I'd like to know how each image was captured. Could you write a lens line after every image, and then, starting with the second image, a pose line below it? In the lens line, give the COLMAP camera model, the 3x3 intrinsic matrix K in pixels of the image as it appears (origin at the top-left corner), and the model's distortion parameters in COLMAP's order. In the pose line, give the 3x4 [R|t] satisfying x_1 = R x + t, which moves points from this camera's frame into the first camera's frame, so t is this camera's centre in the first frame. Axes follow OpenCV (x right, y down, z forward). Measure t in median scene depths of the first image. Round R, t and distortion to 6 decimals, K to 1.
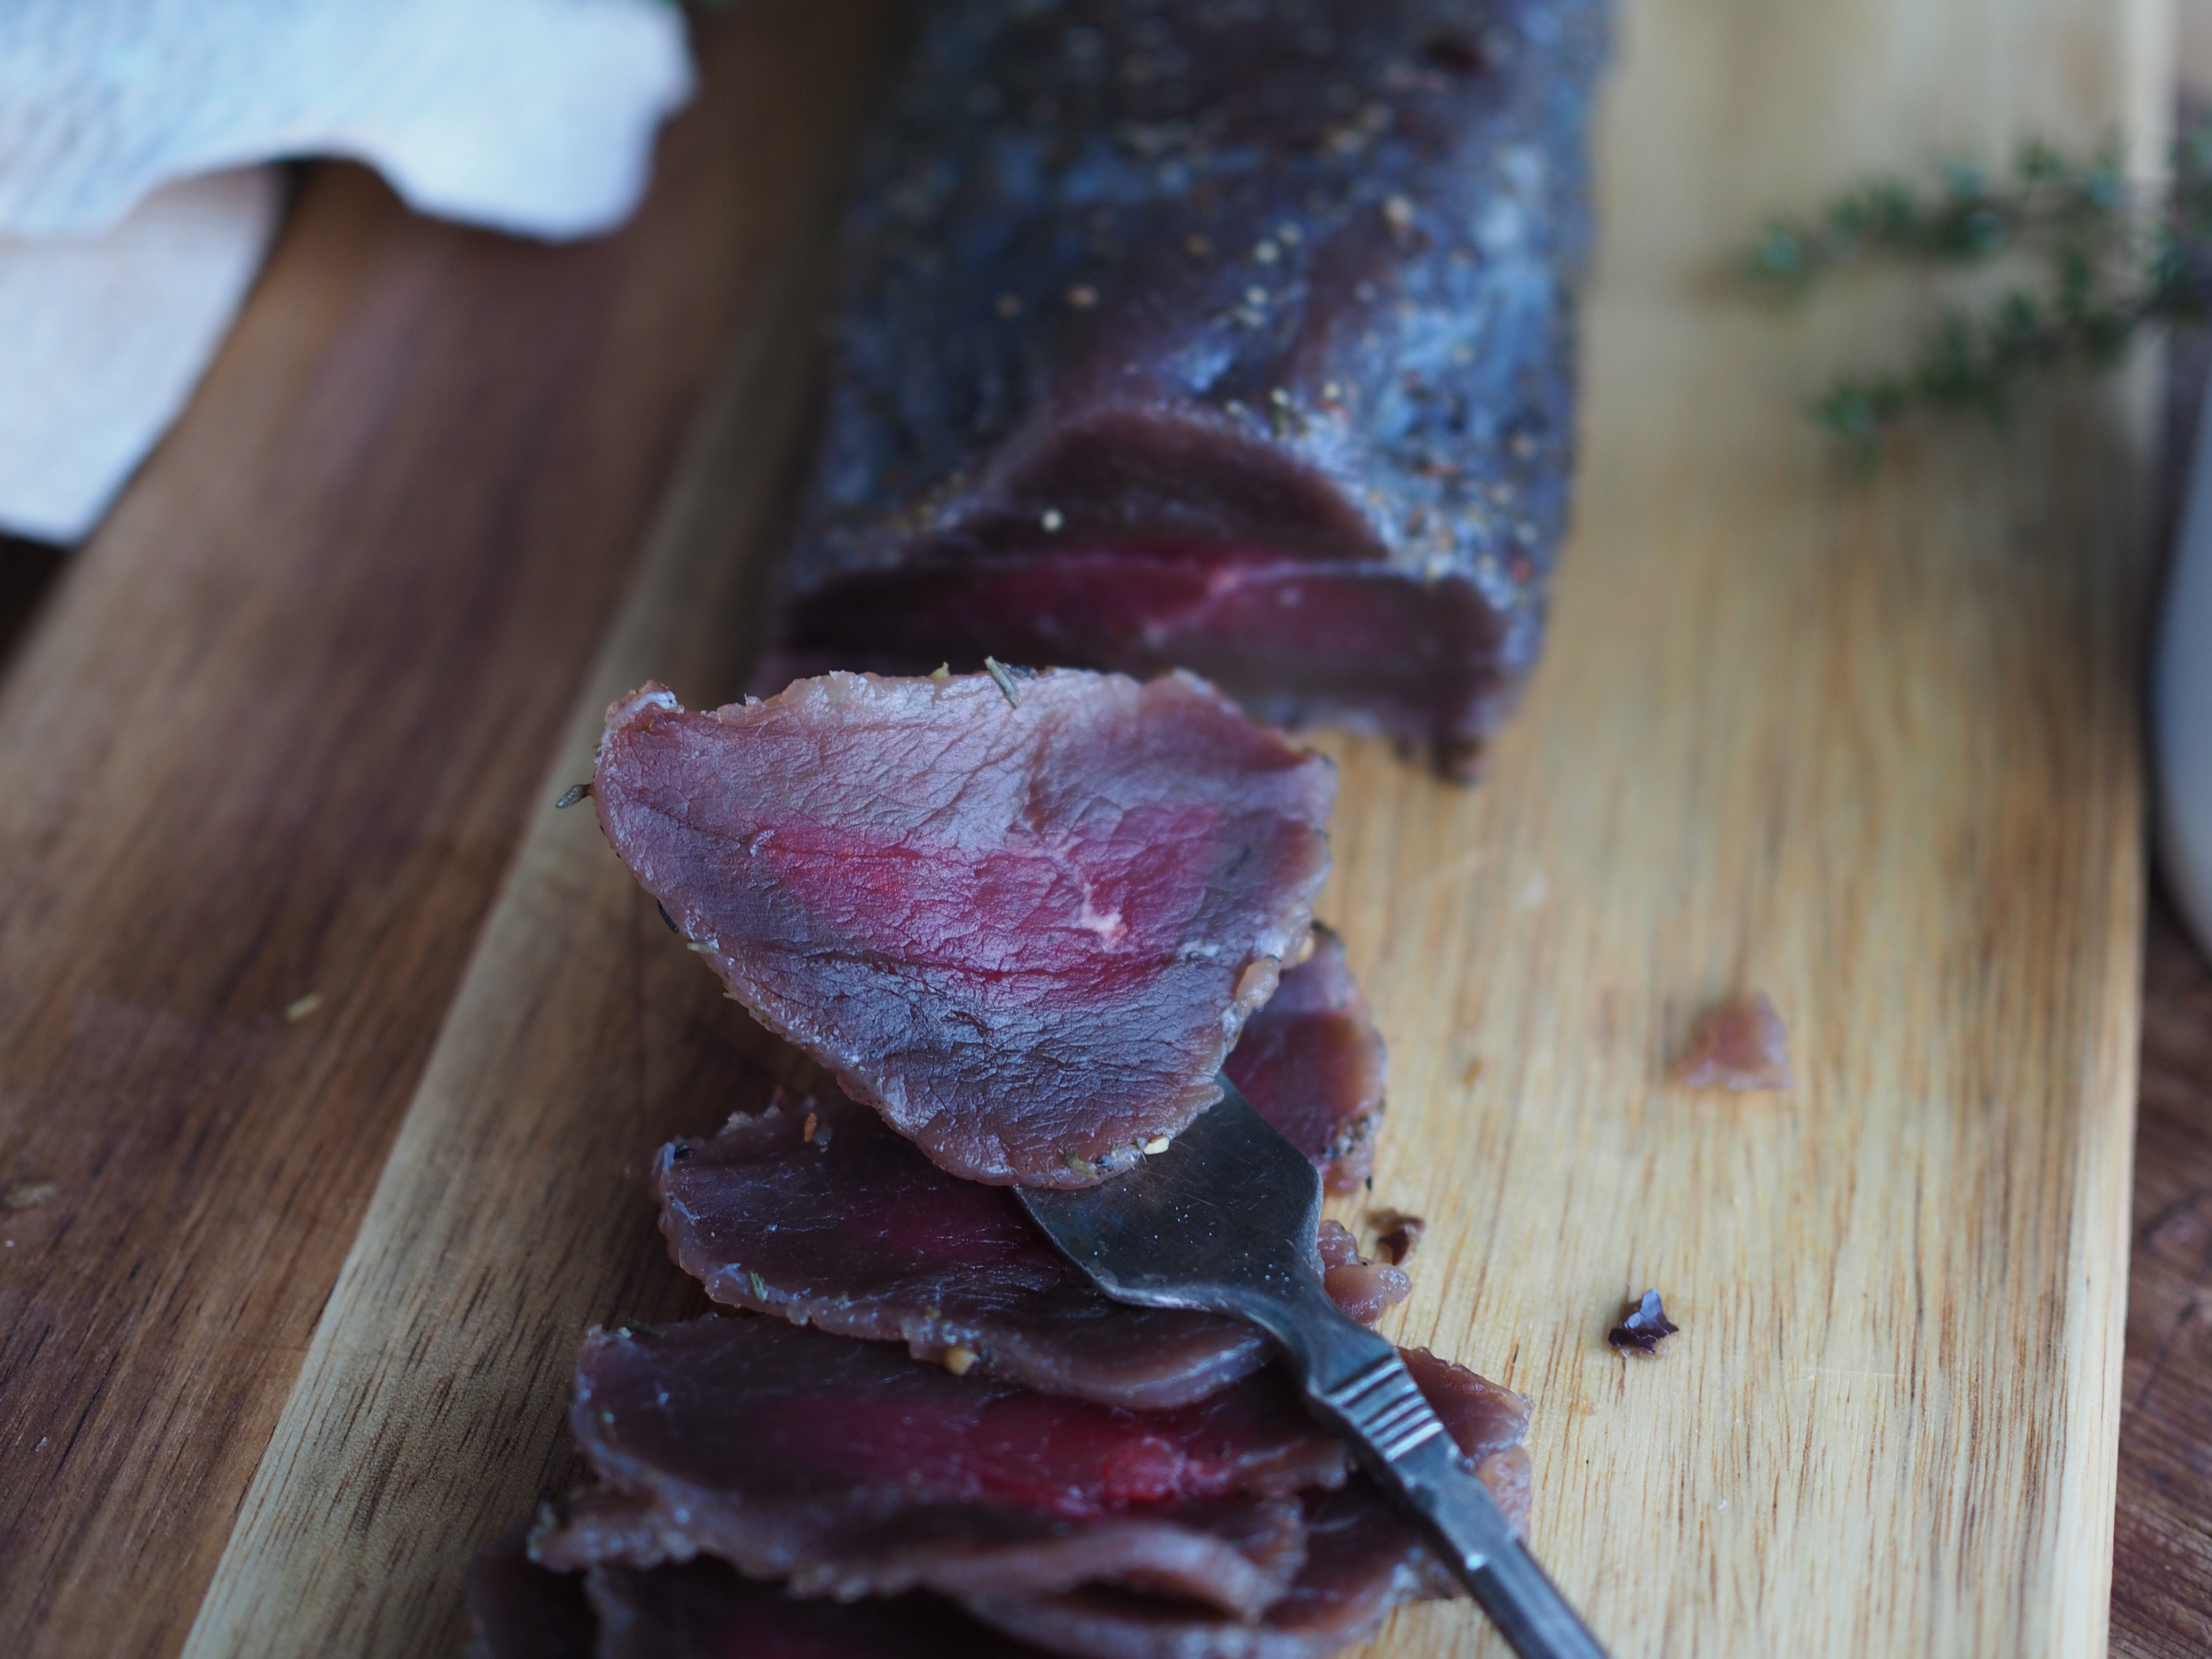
lens RADIAL K [[3223.1, 0, 1101.1], [0, 3223.1, 833.8], [0, 0, 1]] dist [-0.083734, 0.000000]
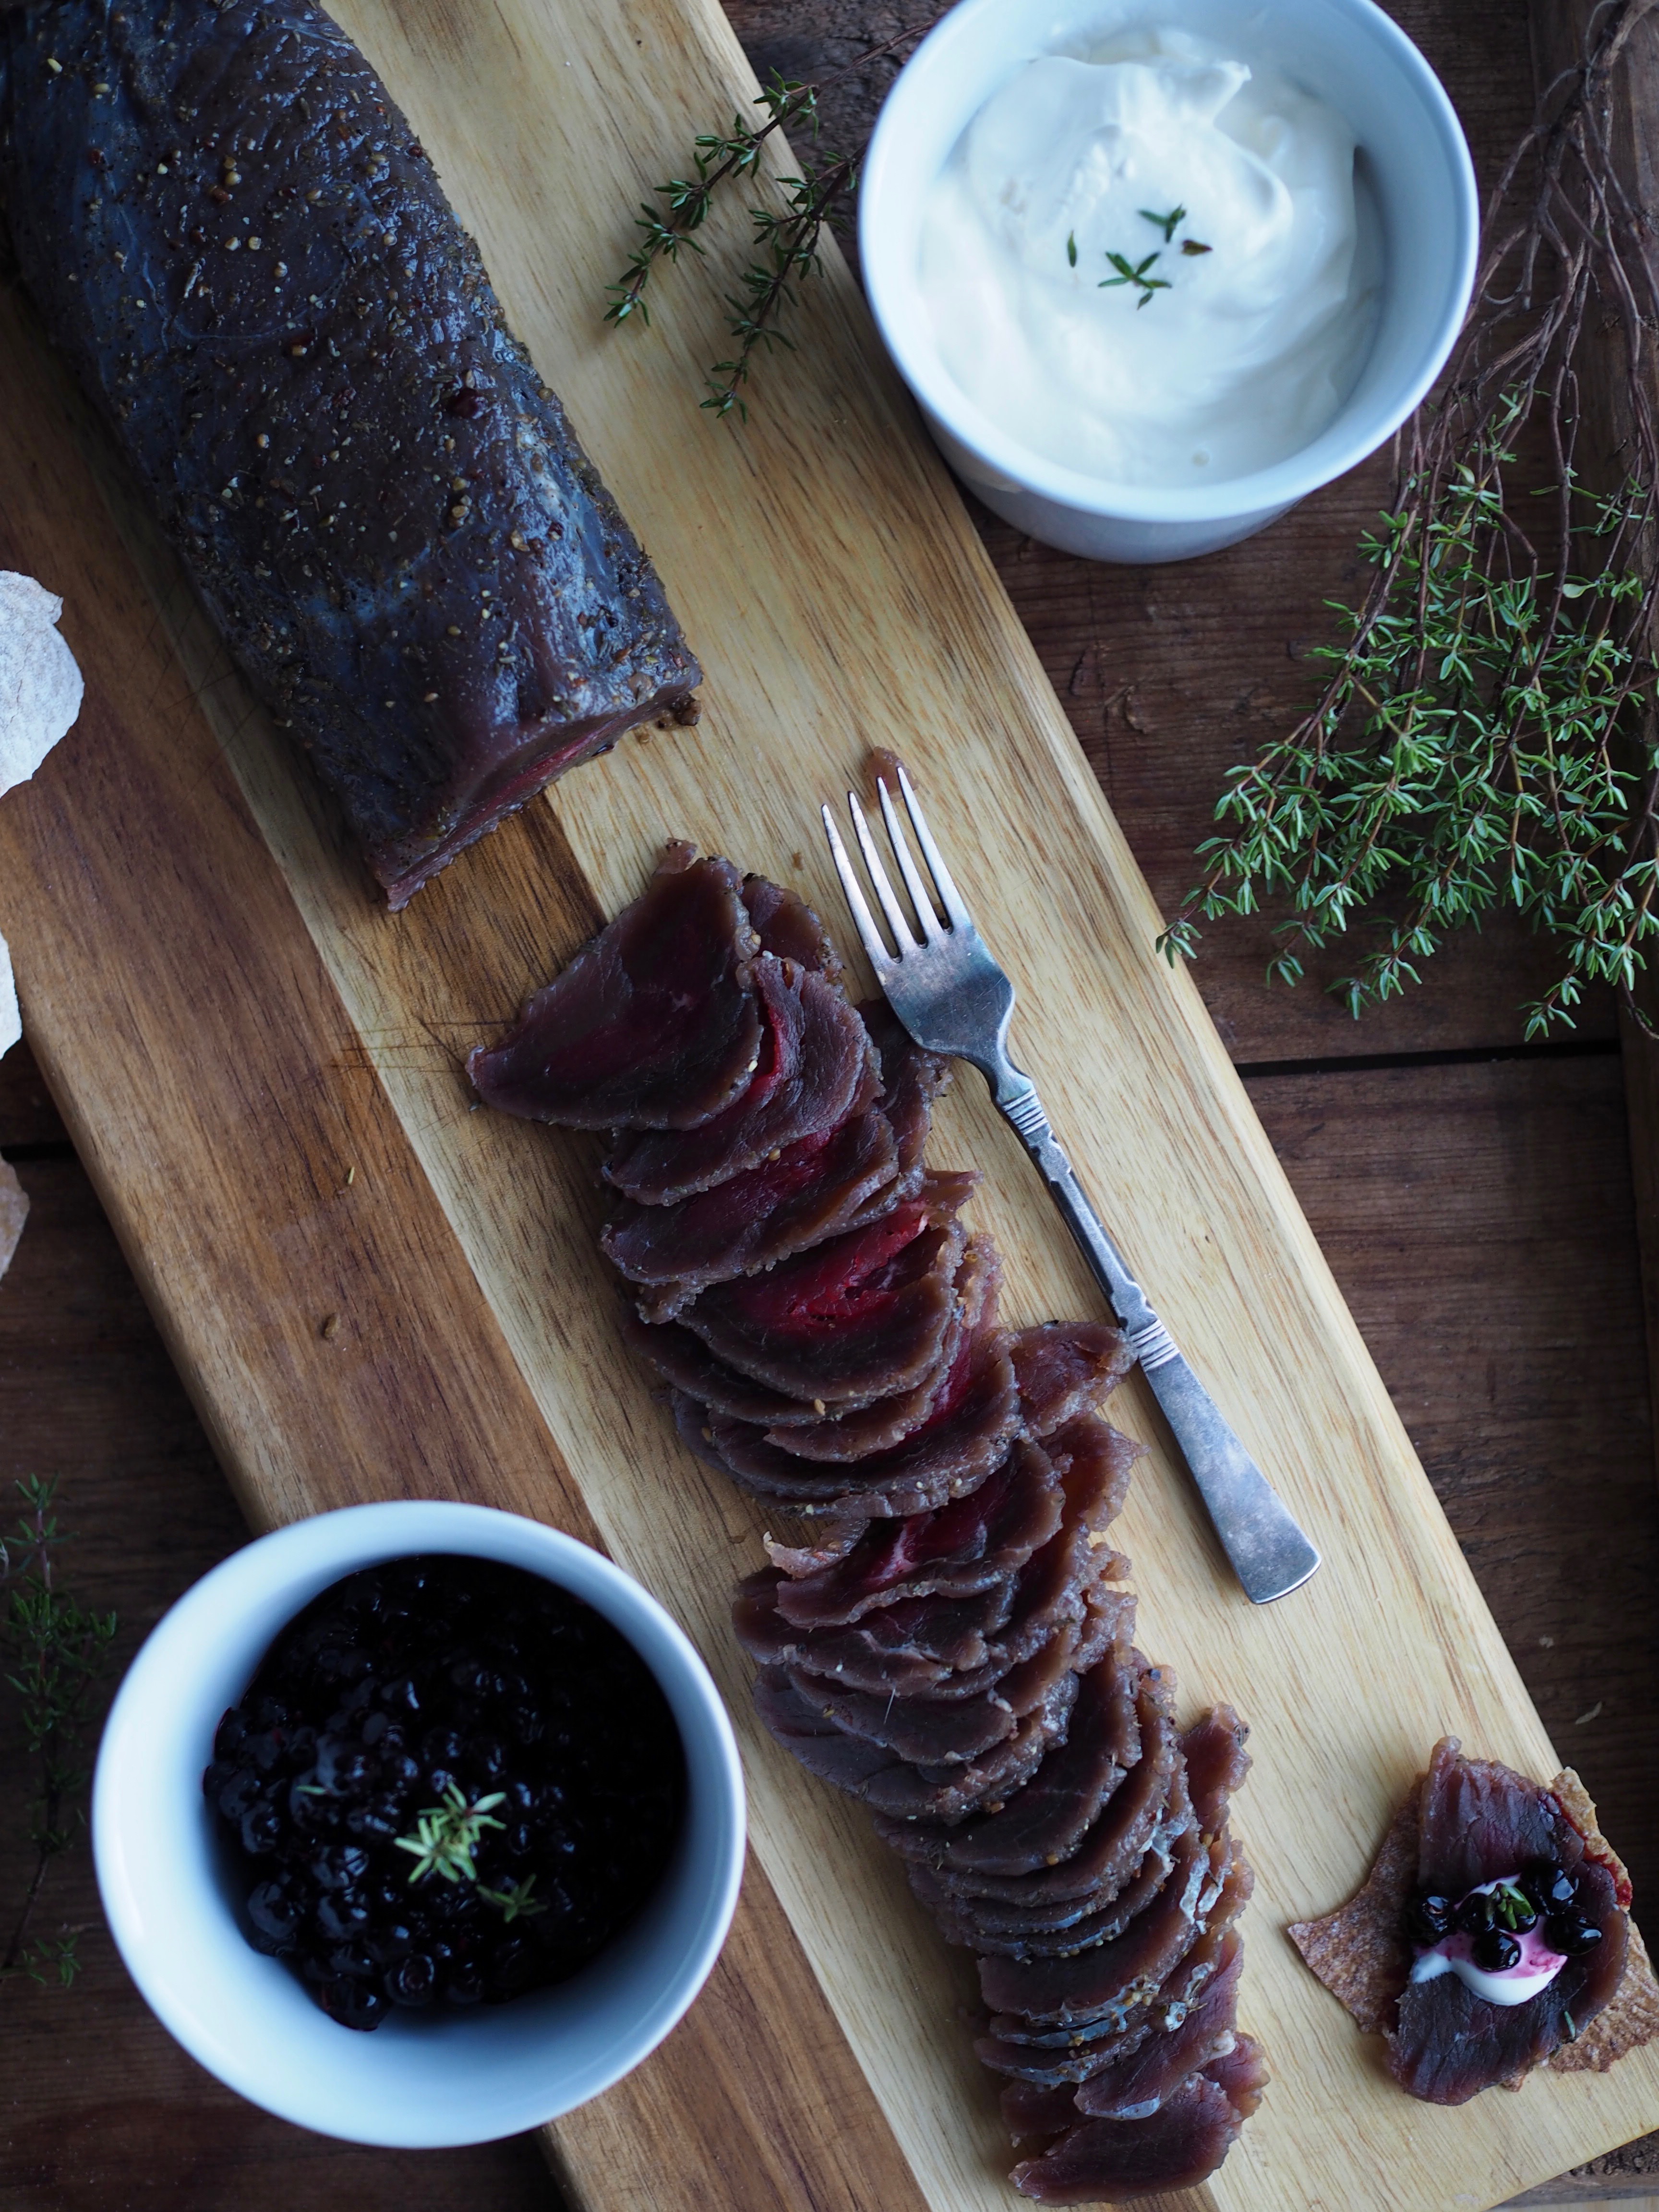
lens RADIAL K [[3223.1, 0, 839.8], [0, 3223.1, 1109.3], [0, 0, 1]] dist [-0.083734, 0.000000]
pose [[0.784627, -0.619943, 0.005552, 0.023495], [0.511634, 0.652551, 0.558934, -1.027016], [-0.350131, -0.435714, 0.829193, -0.893551]]
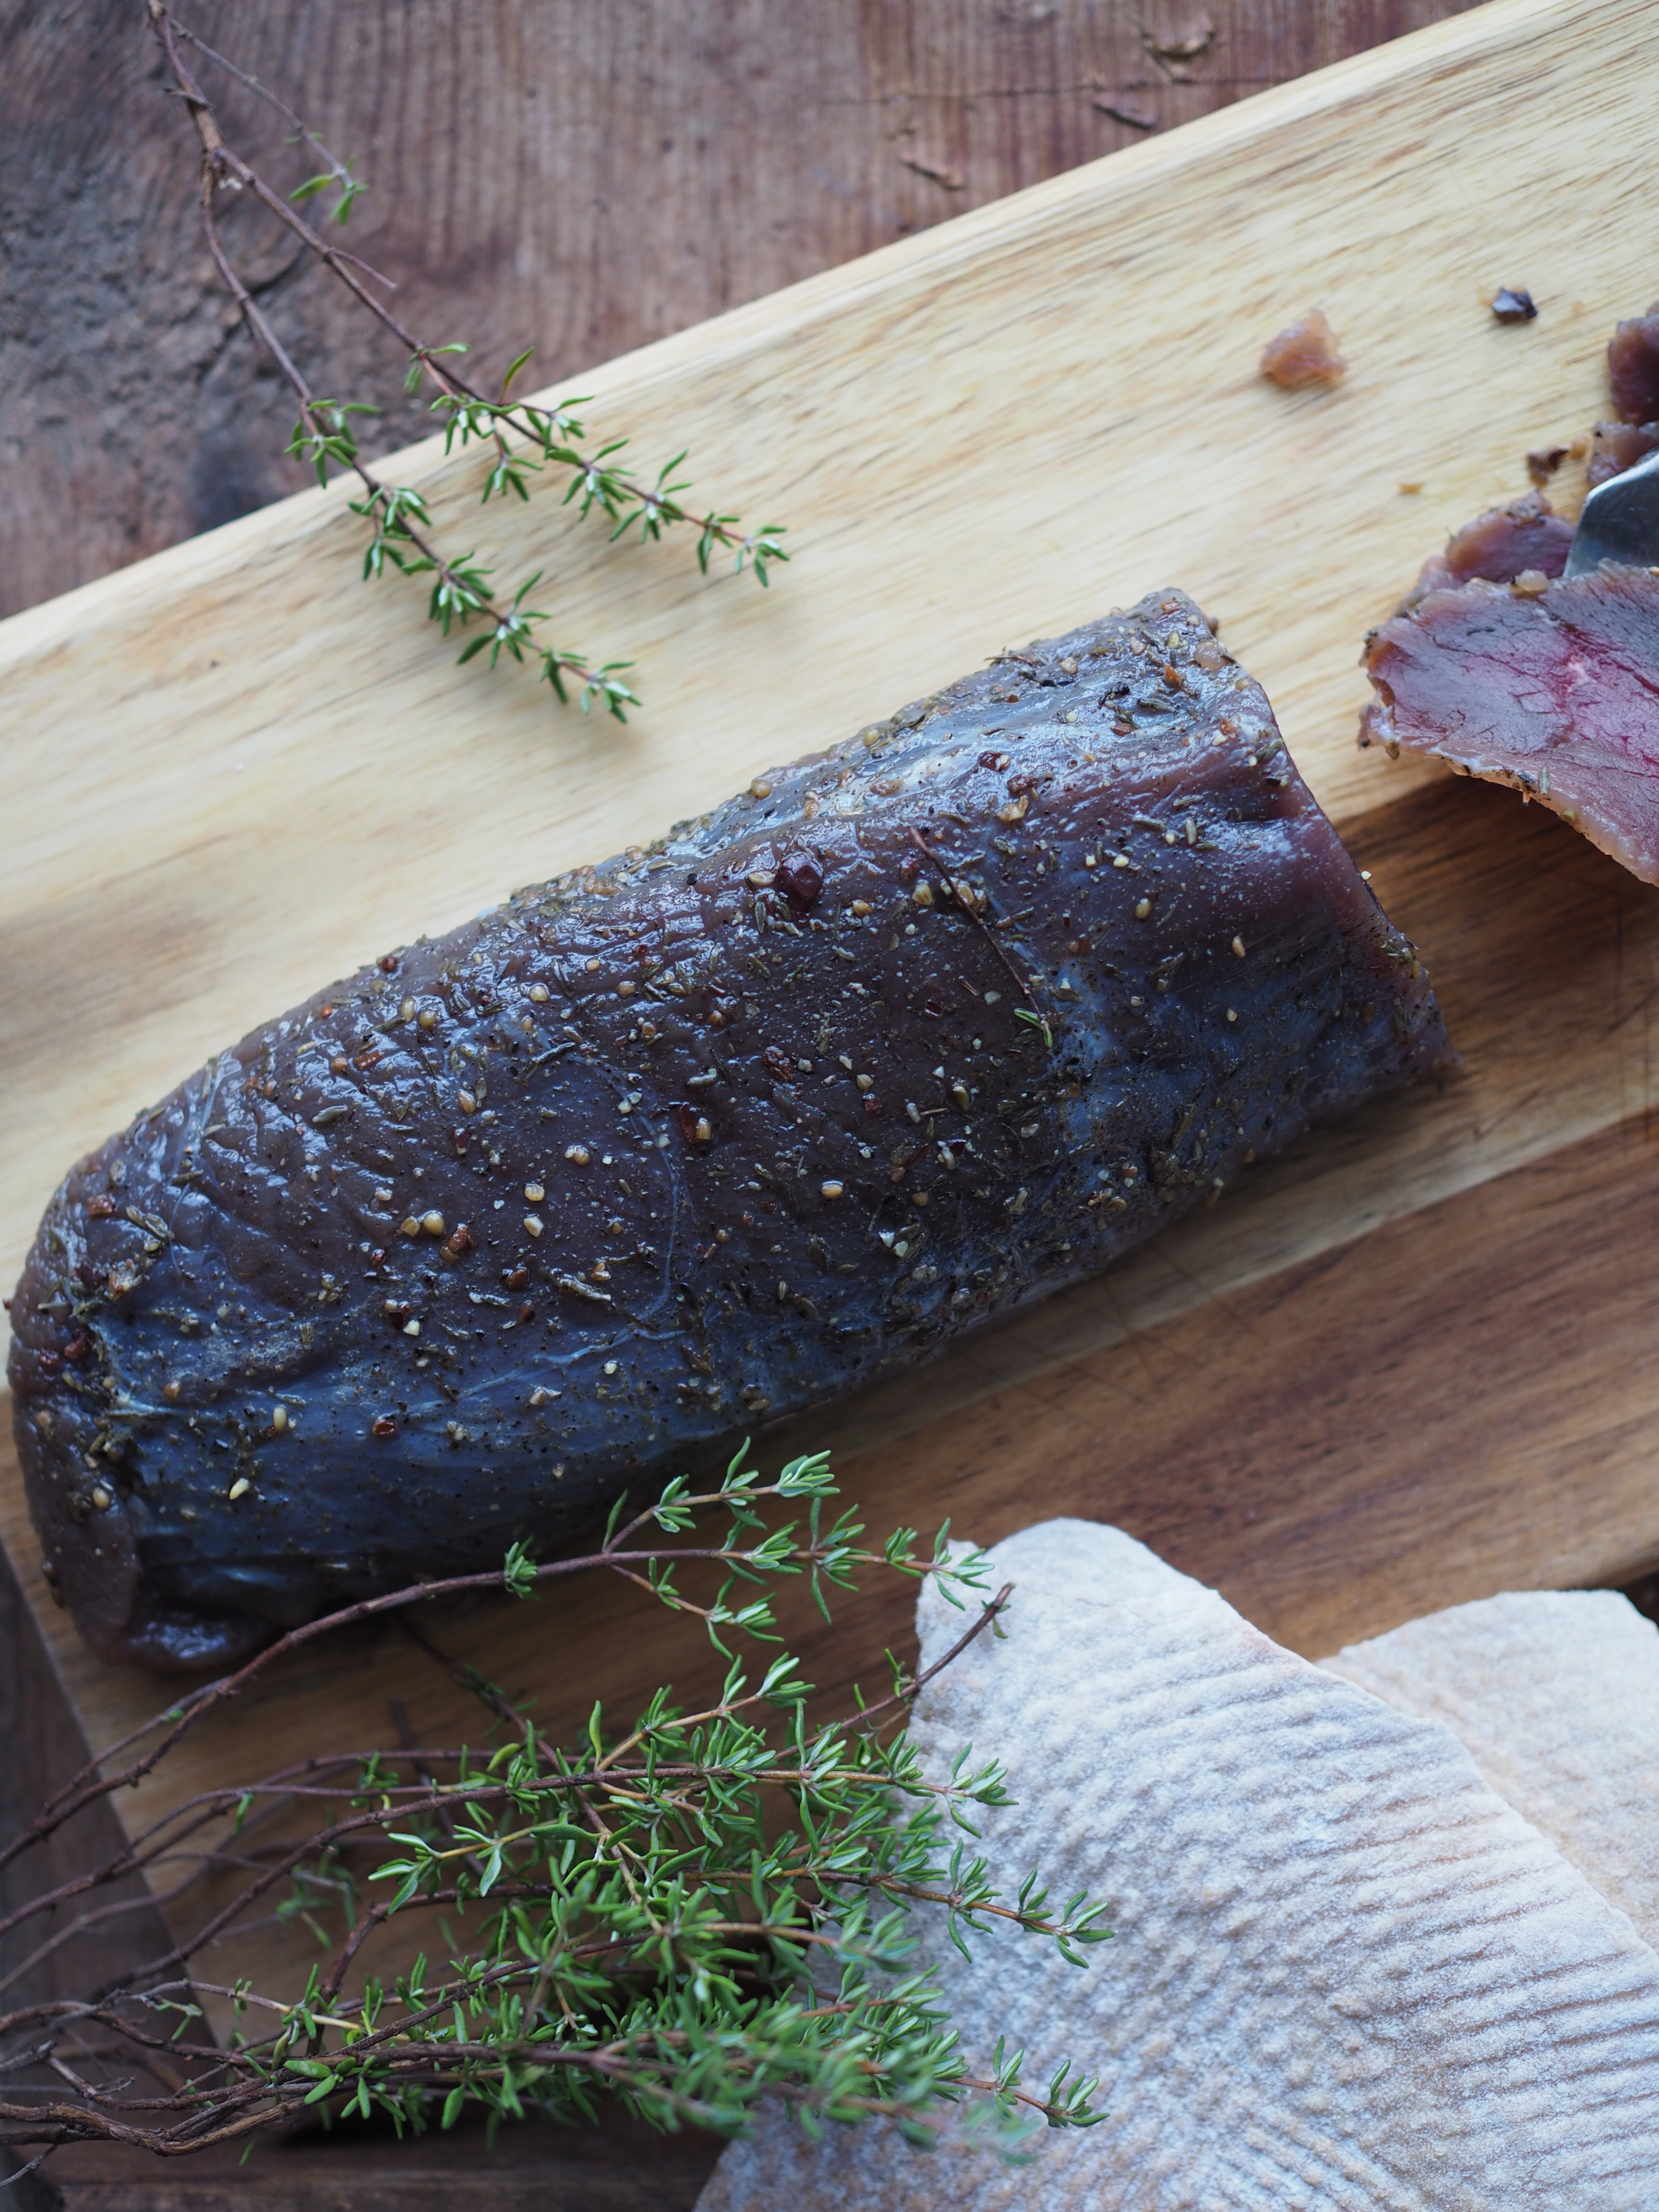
lens RADIAL K [[3223.1, 0, 824.1], [0, 3223.1, 1115.4], [0, 0, 1]] dist [-0.083734, 0.000000]
pose [[-0.583408, -0.812054, -0.014256, 0.059589], [0.648958, -0.476644, 0.593013, -1.173216], [-0.488353, 0.336717, 0.805067, 0.005254]]
